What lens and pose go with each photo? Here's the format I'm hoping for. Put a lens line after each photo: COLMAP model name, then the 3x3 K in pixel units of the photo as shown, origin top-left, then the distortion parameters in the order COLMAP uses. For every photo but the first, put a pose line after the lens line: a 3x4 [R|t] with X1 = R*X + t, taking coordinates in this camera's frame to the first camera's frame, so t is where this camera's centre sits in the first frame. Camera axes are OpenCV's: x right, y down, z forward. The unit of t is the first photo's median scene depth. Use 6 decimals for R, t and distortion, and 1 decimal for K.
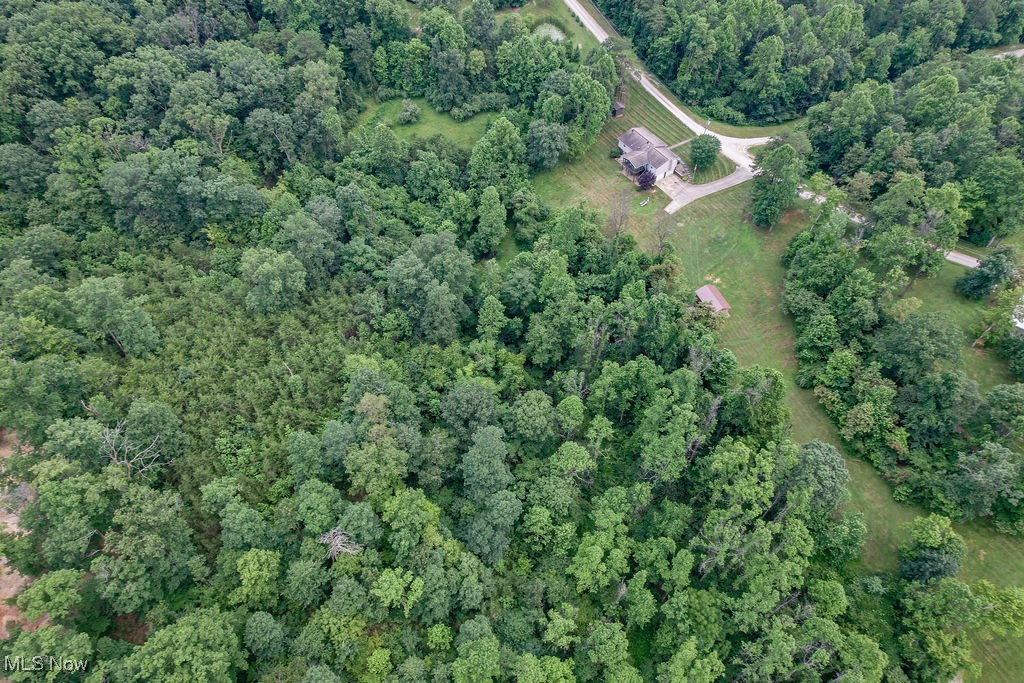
lens RADIAL K [[665.6, 0, 512.6], [0, 665.6, 343.3], [0, 0, 1]] dist [-0.040814, 0.017004]
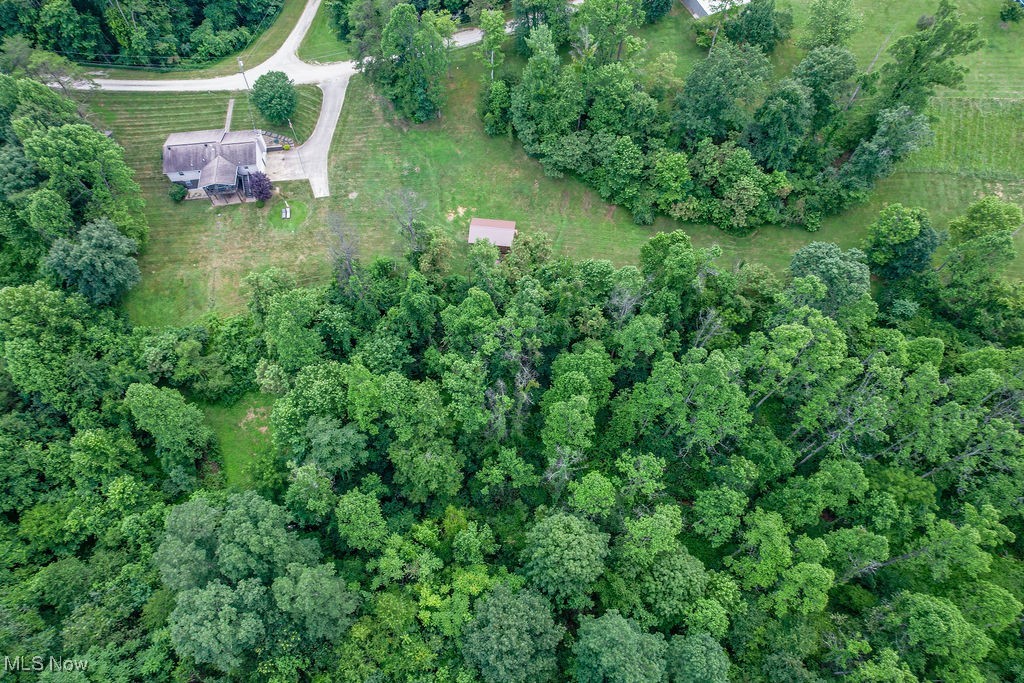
lens RADIAL K [[665.6, 0, 514.7], [0, 665.6, 337.5], [0, 0, 1]] dist [-0.040814, 0.017004]
pose [[0.450104, -0.783671, 0.428095, -0.082384], [0.710082, 0.604799, 0.360558, -0.212777], [-0.541471, 0.141694, 0.828693, 0.342866]]
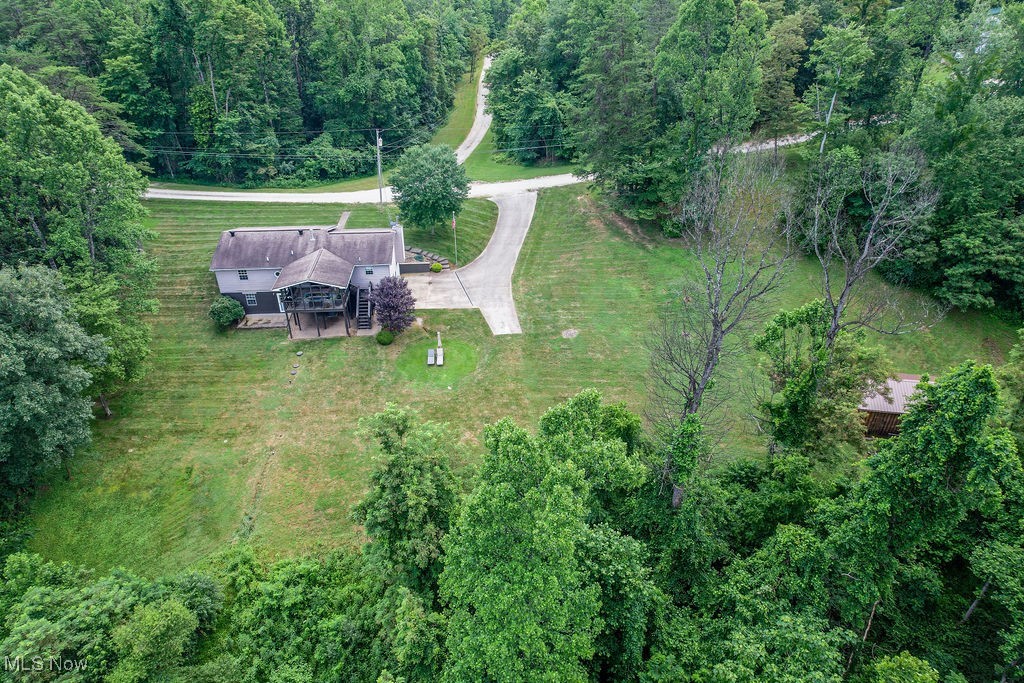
lens RADIAL K [[665.6, 0, 507.1], [0, 665.6, 339.6], [0, 0, 1]] dist [-0.040814, 0.017004]
pose [[0.500726, -0.465778, 0.729606, -0.018057], [0.695556, 0.718225, -0.018845, -0.187372], [-0.515244, 0.516918, 0.683608, 0.757487]]
